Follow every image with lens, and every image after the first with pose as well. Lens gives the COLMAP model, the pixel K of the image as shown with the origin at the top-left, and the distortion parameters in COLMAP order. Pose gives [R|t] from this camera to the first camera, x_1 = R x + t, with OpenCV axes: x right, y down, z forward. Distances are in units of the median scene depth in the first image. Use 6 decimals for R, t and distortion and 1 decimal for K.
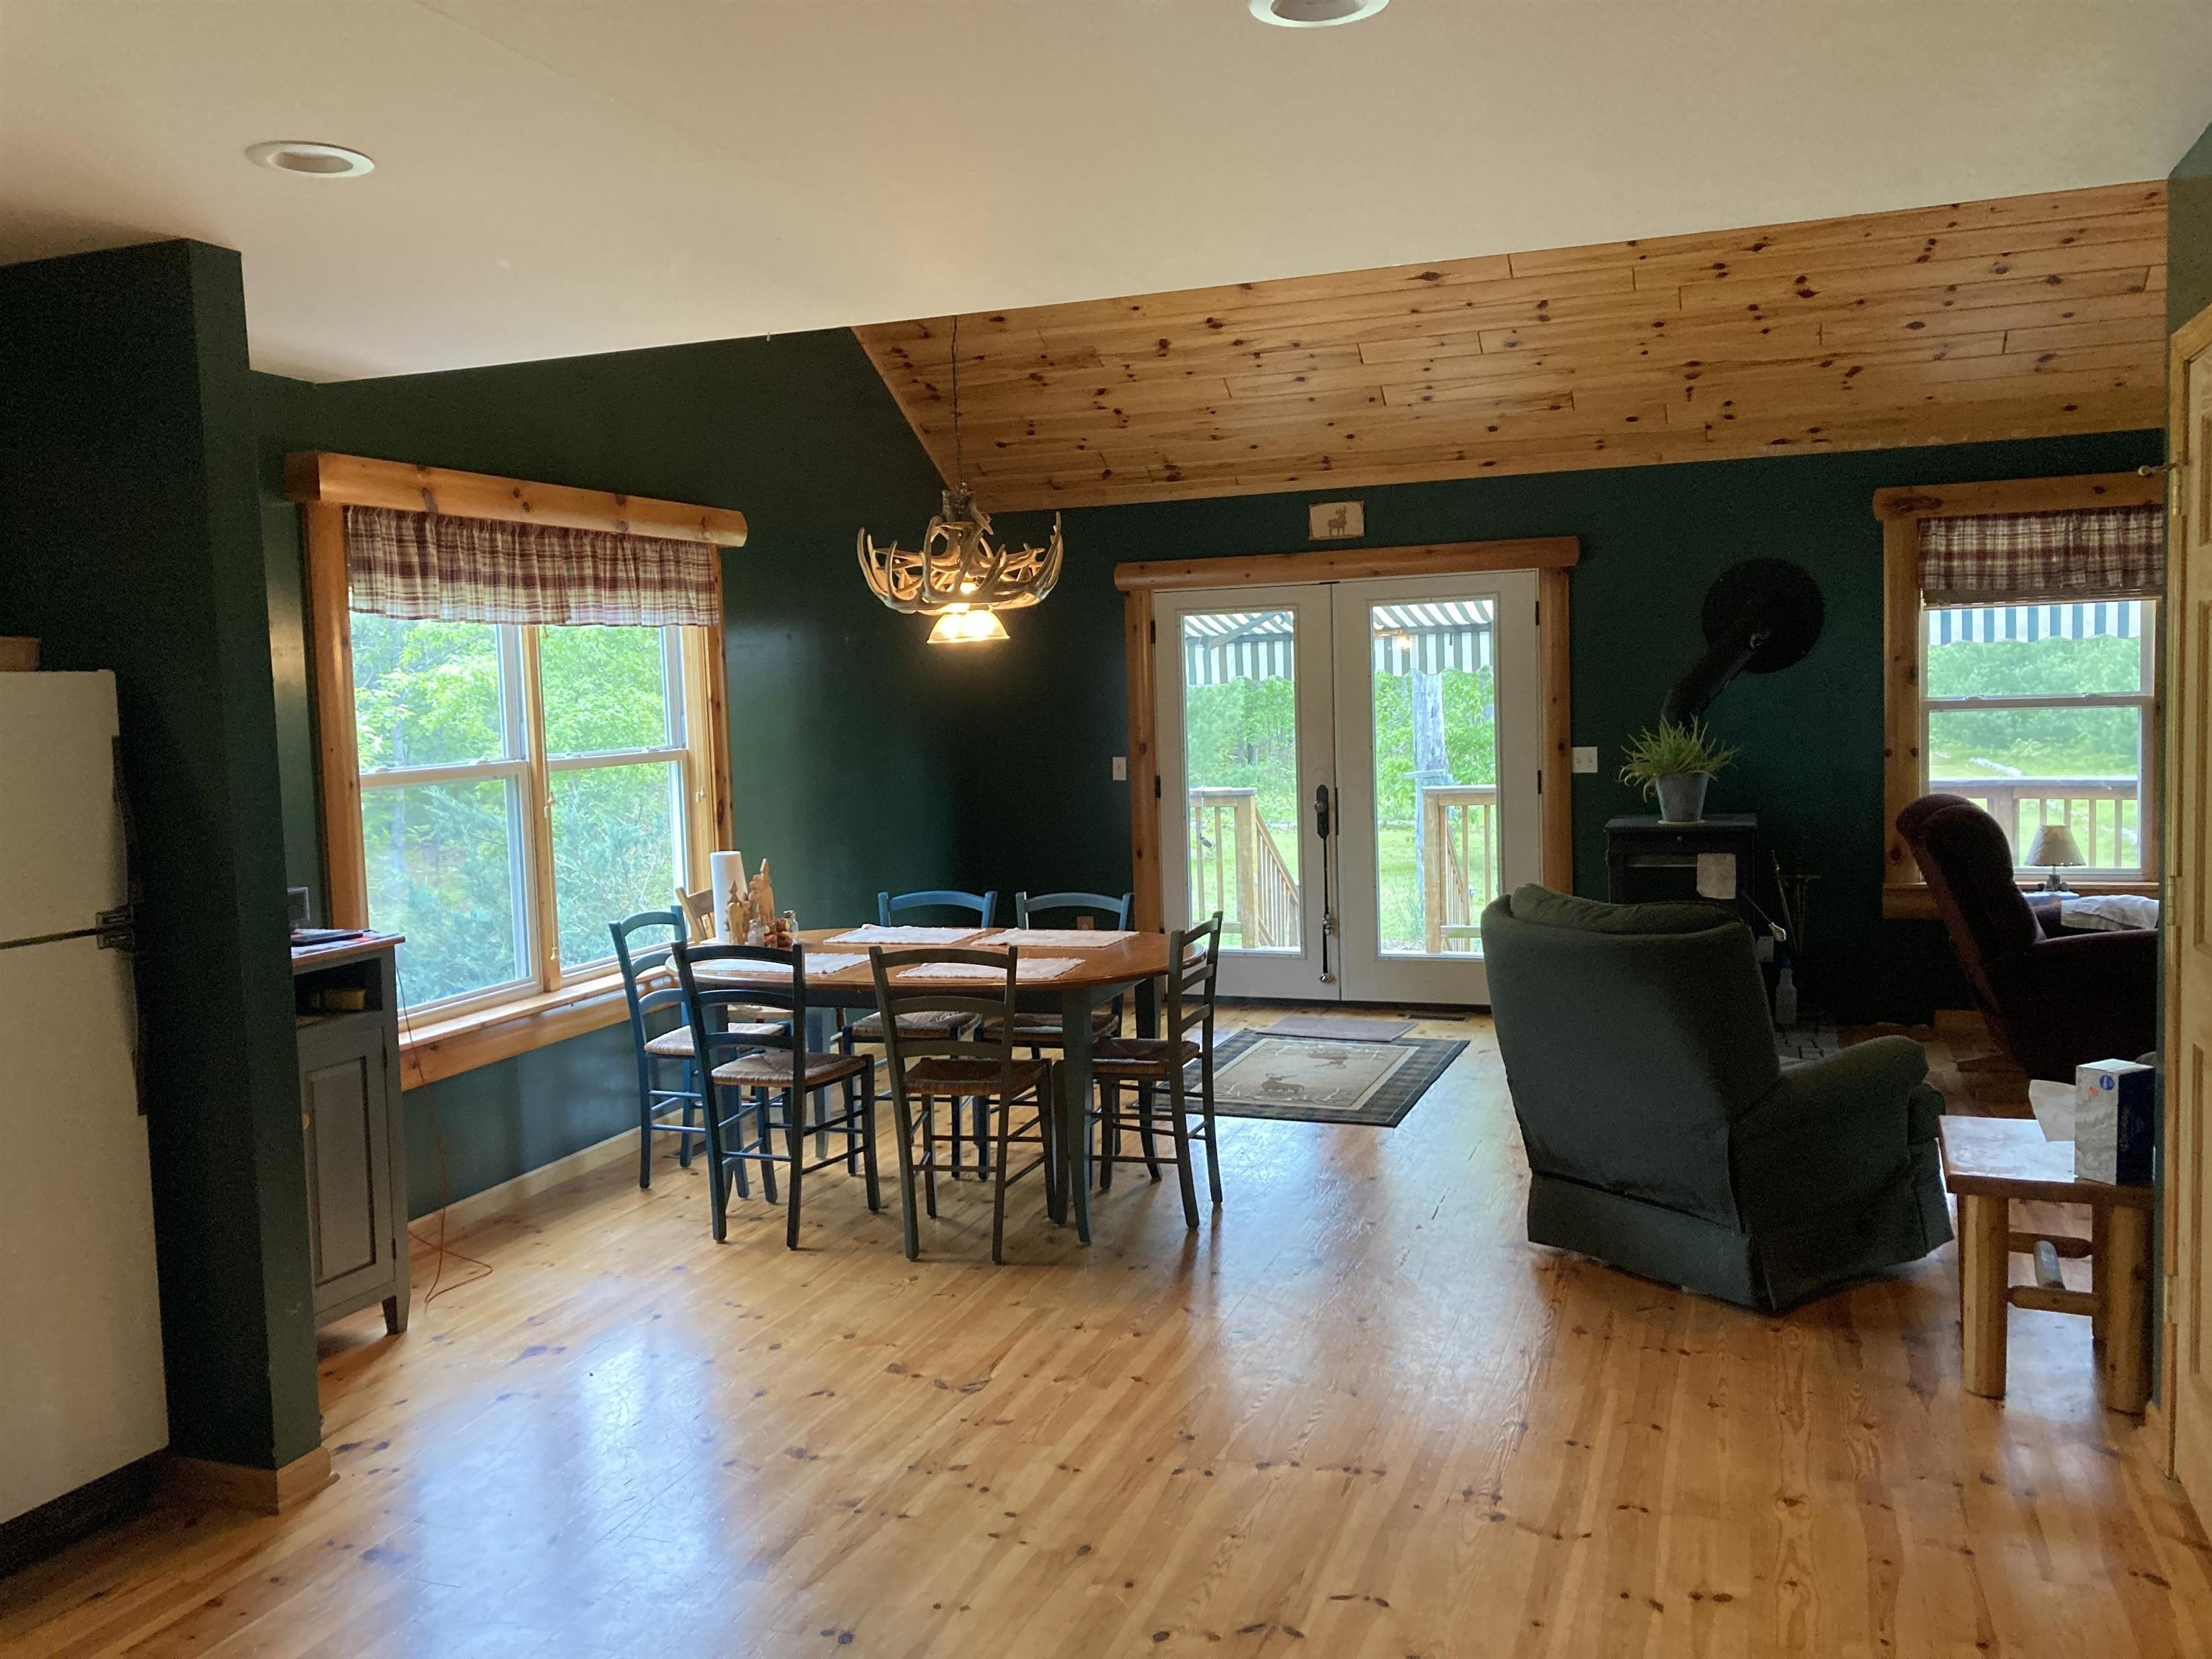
lens RADIAL K [[1812.1, 0, 1099.0], [0, 1812.1, 823.8], [0, 0, 1]] dist [0.003595, 0.002754]
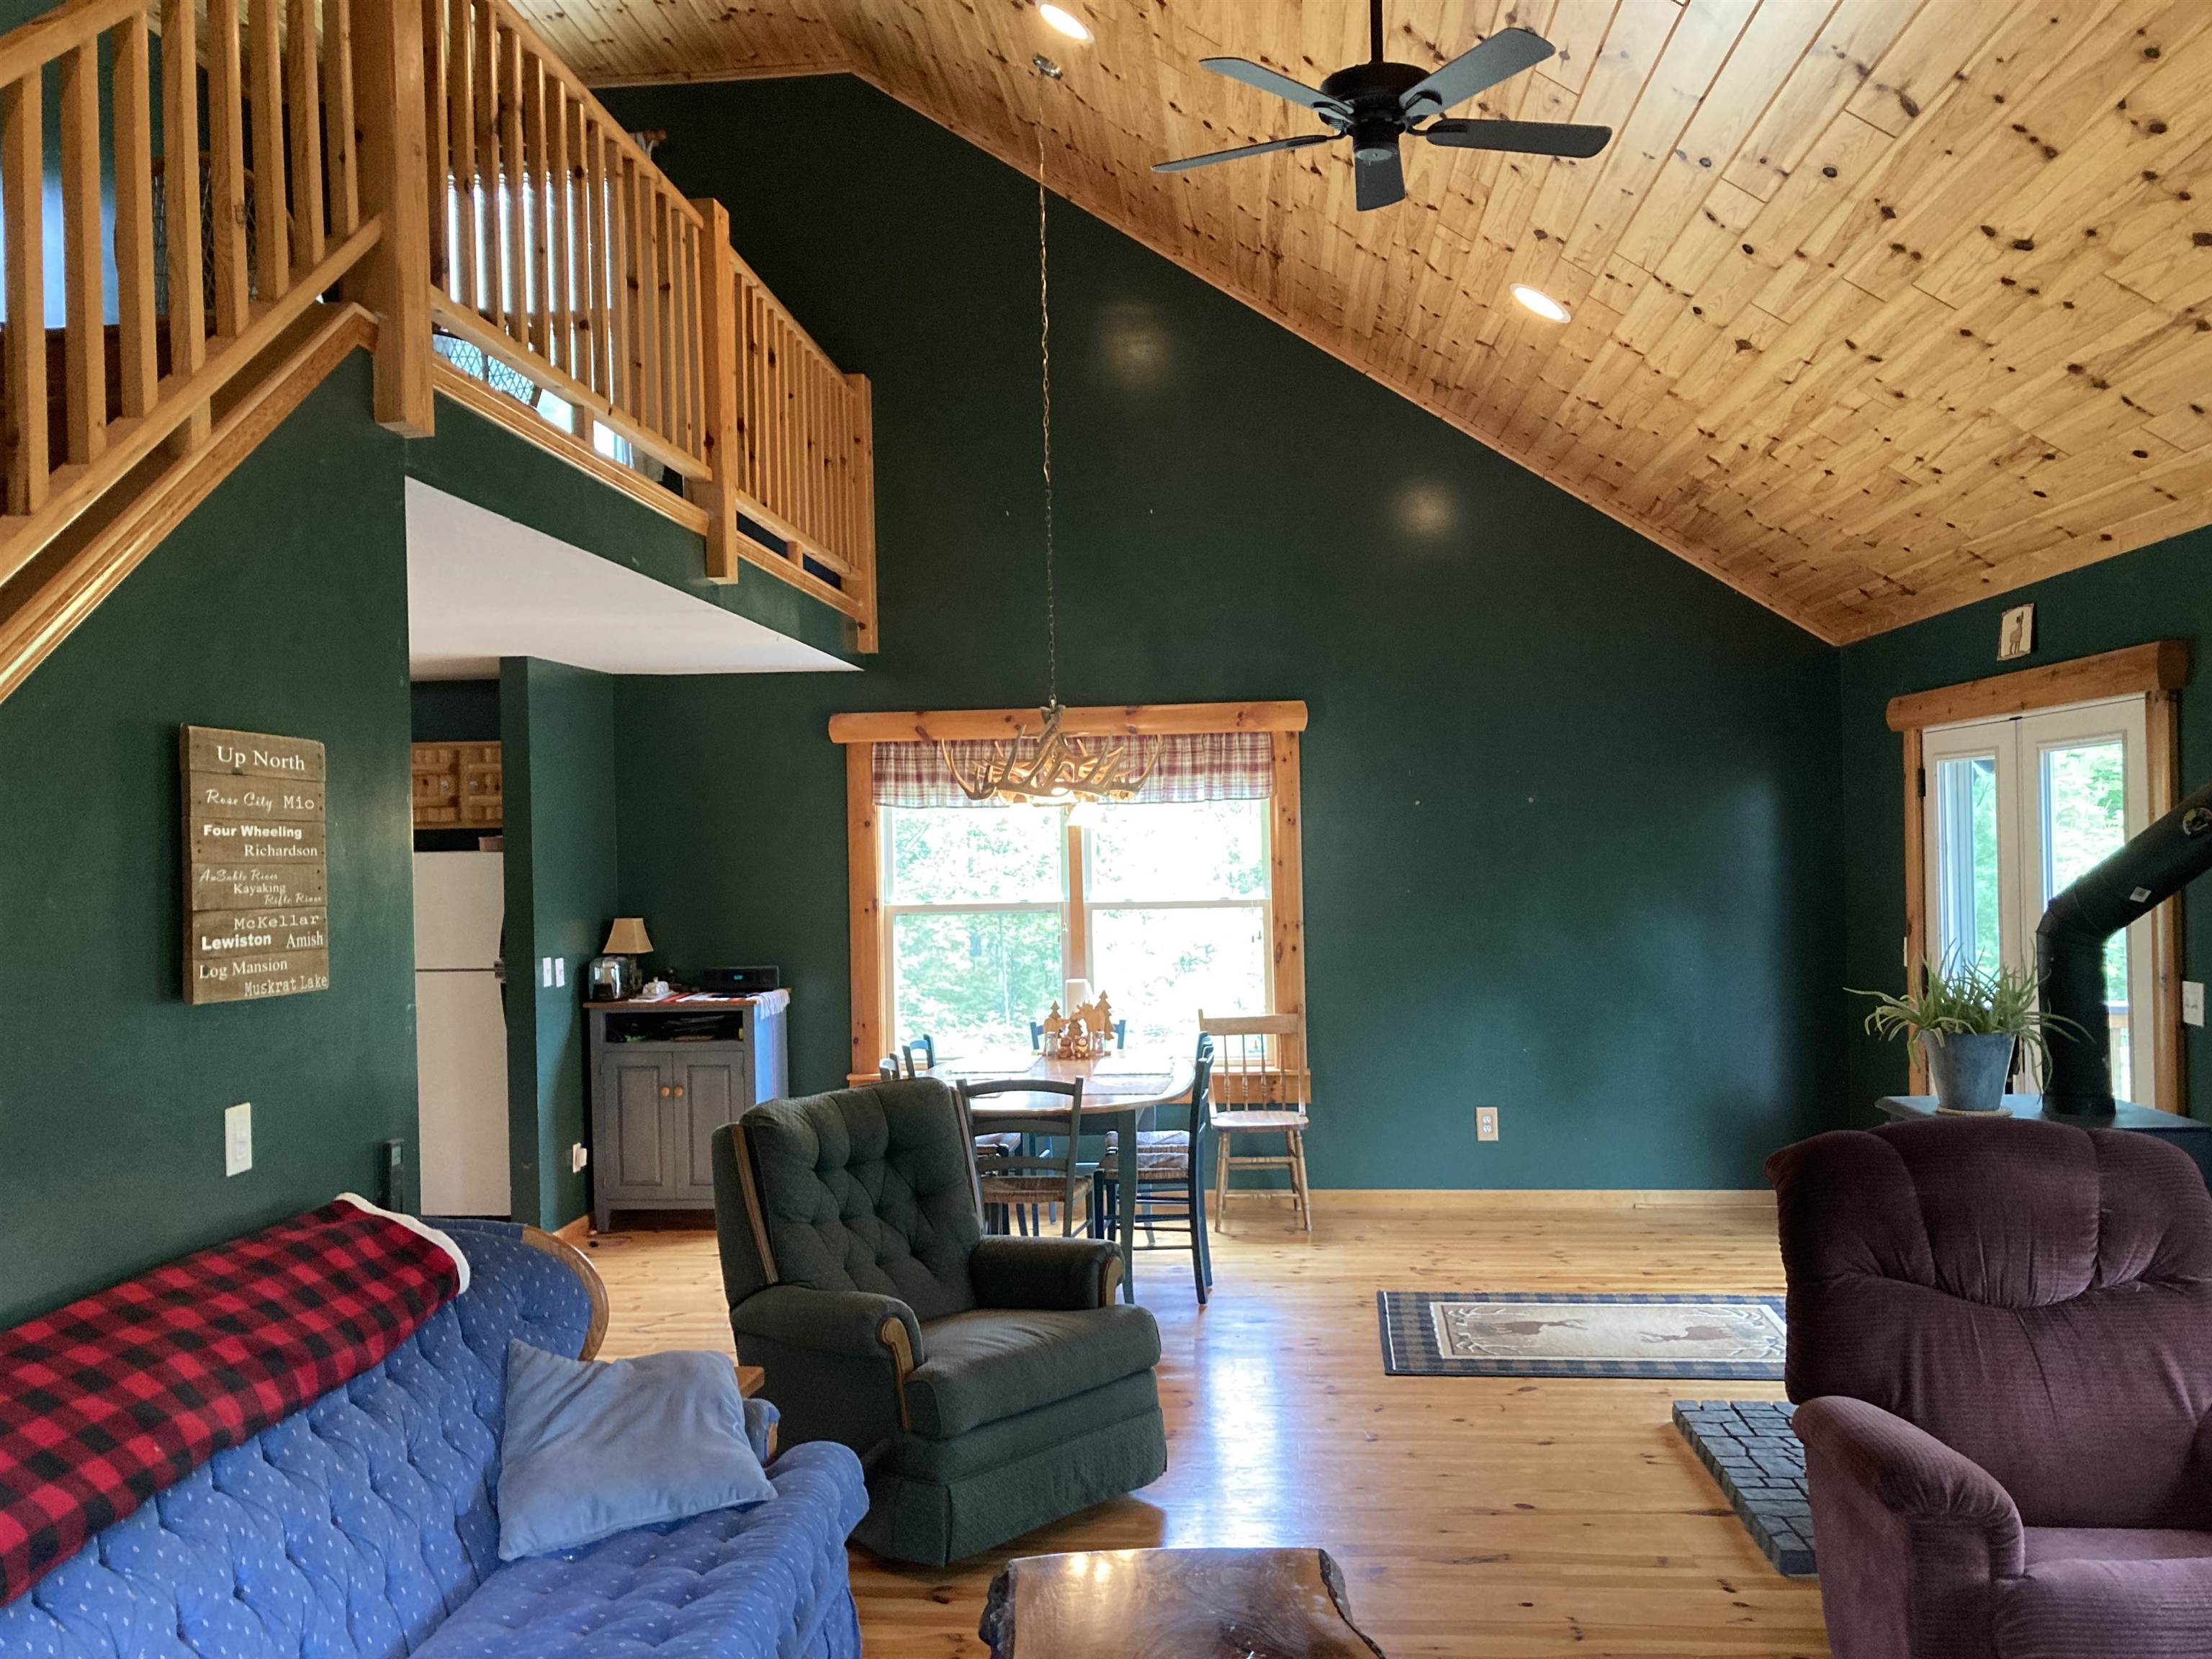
lens RADIAL K [[1812.1, 0, 1107.5], [0, 1812.1, 840.1], [0, 0, 1]] dist [0.003595, 0.002754]
pose [[0.275609, 0.024088, -0.960968, 0.848836], [-0.059288, 0.998209, 0.008018, -0.078346], [0.959440, 0.054765, 0.276543, 0.523661]]
